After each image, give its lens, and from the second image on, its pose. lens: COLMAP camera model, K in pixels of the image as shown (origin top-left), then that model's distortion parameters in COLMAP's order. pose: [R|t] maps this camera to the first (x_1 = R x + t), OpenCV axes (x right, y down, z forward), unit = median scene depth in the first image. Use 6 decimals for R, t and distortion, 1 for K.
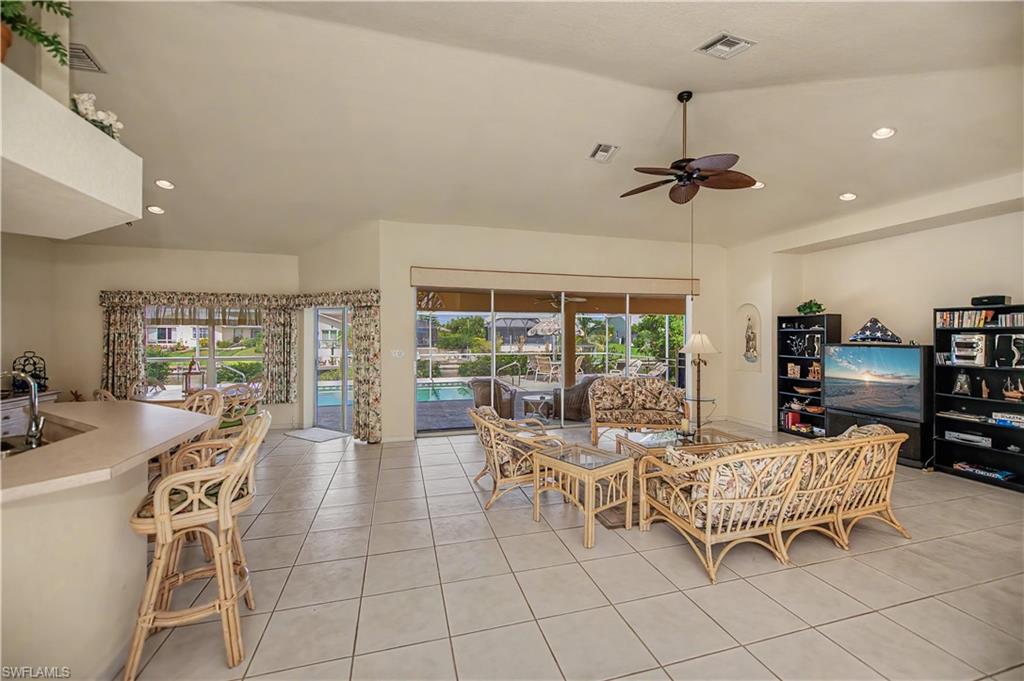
lens RADIAL K [[412.3, 0, 515.8], [0, 412.3, 333.0], [0, 0, 1]] dist [0.000780, -0.000405]
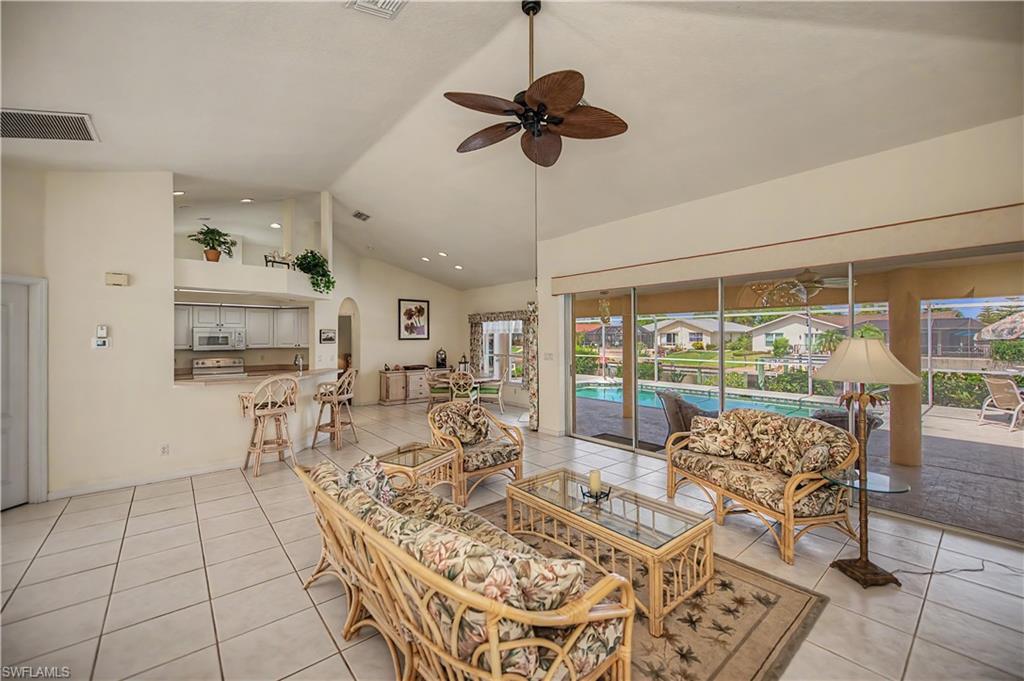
lens RADIAL K [[405.7, 0, 512.0], [0, 405.7, 340.5], [0, 0, 1]] dist [-0.000757, -0.000084]
pose [[0.406696, 0.003668, -0.913556, 0.684673], [0.004239, 0.999974, 0.005903, -0.000422], [0.913554, -0.006273, 0.406670, 0.454049]]
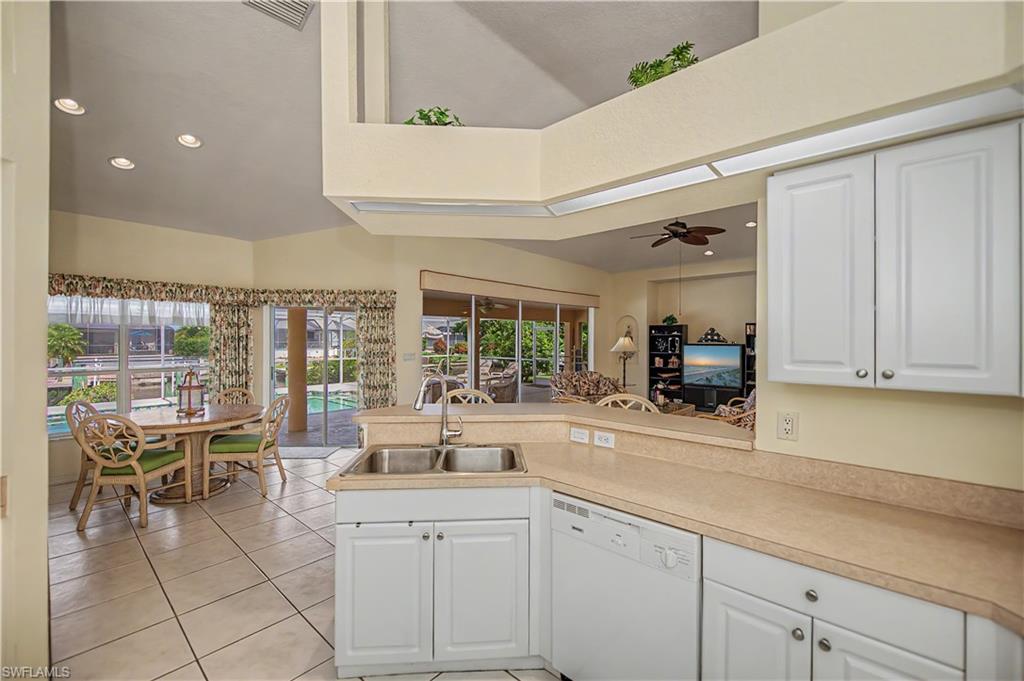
lens RADIAL K [[418.6, 0, 513.7], [0, 418.6, 340.5], [0, 0, 1]] dist [0.002275, -0.000132]
pose [[0.844707, -0.002531, 0.535223, -0.610756], [-0.002885, 0.999953, 0.009281, 0.001021], [-0.535221, -0.009384, 0.844660, 0.014557]]
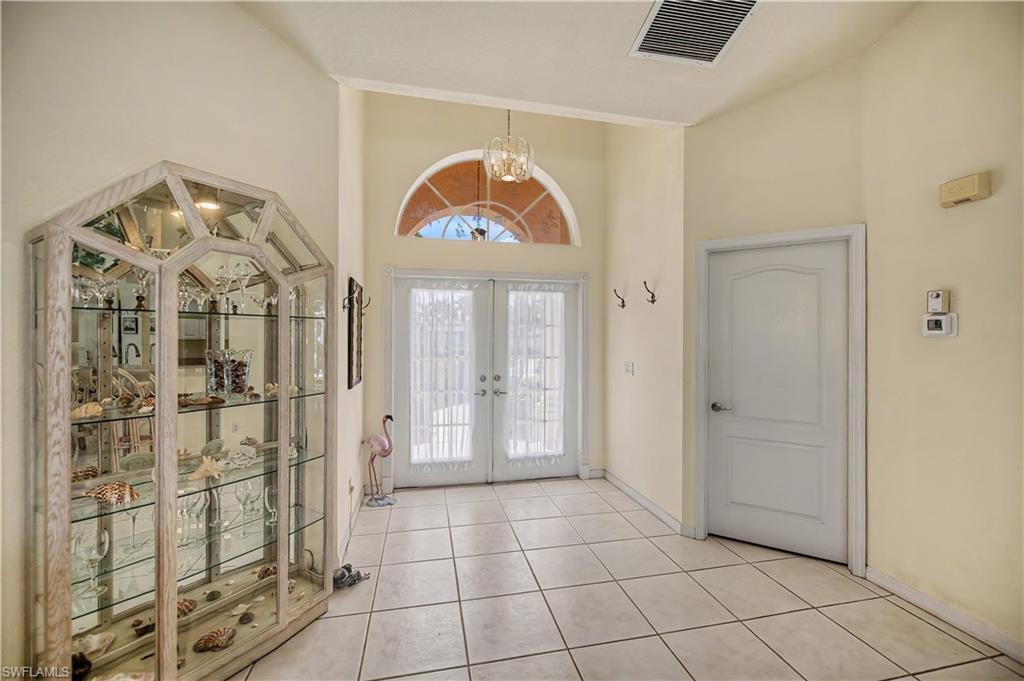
lens RADIAL K [[421.7, 0, 510.4], [0, 421.7, 337.0], [0, 0, 1]] dist [-0.000089, -0.000034]
pose [[-0.997446, -0.003520, 0.071338, 0.107958], [-0.003979, 0.999972, -0.006292, 0.019074], [-0.071314, -0.006559, -0.997432, 0.479446]]
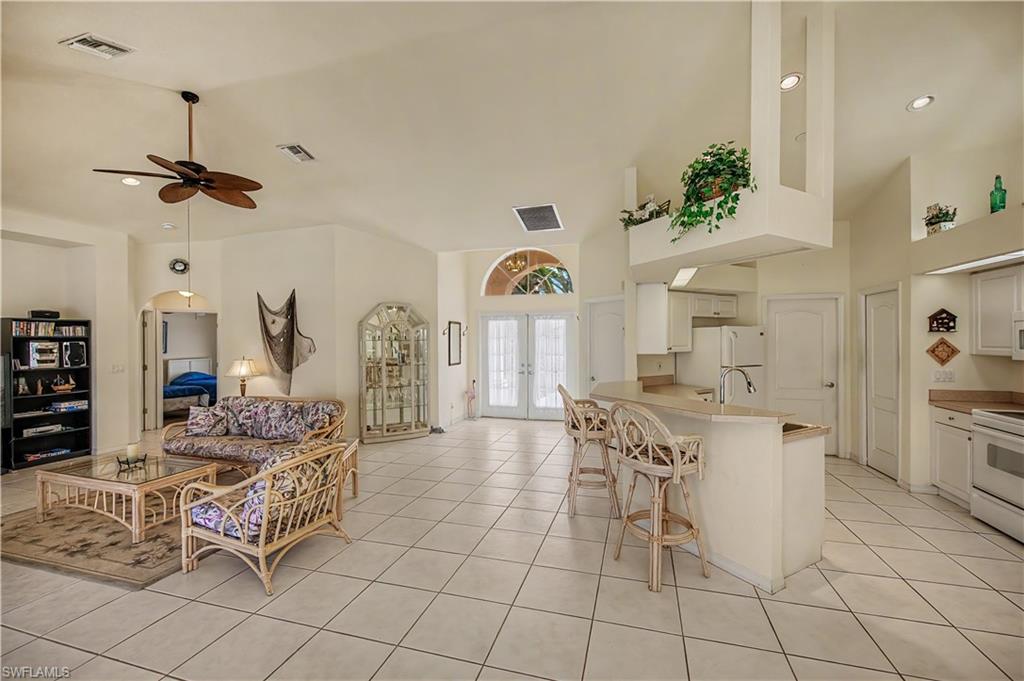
lens RADIAL K [[425.5, 0, 514.9], [0, 425.5, 337.8], [0, 0, 1]] dist [0.000856, -0.000227]
pose [[-0.842762, 0.006930, 0.538241, -0.514542], [0.004132, 0.999971, -0.006405, 0.003777], [-0.538270, -0.003174, -0.842767, 0.955755]]
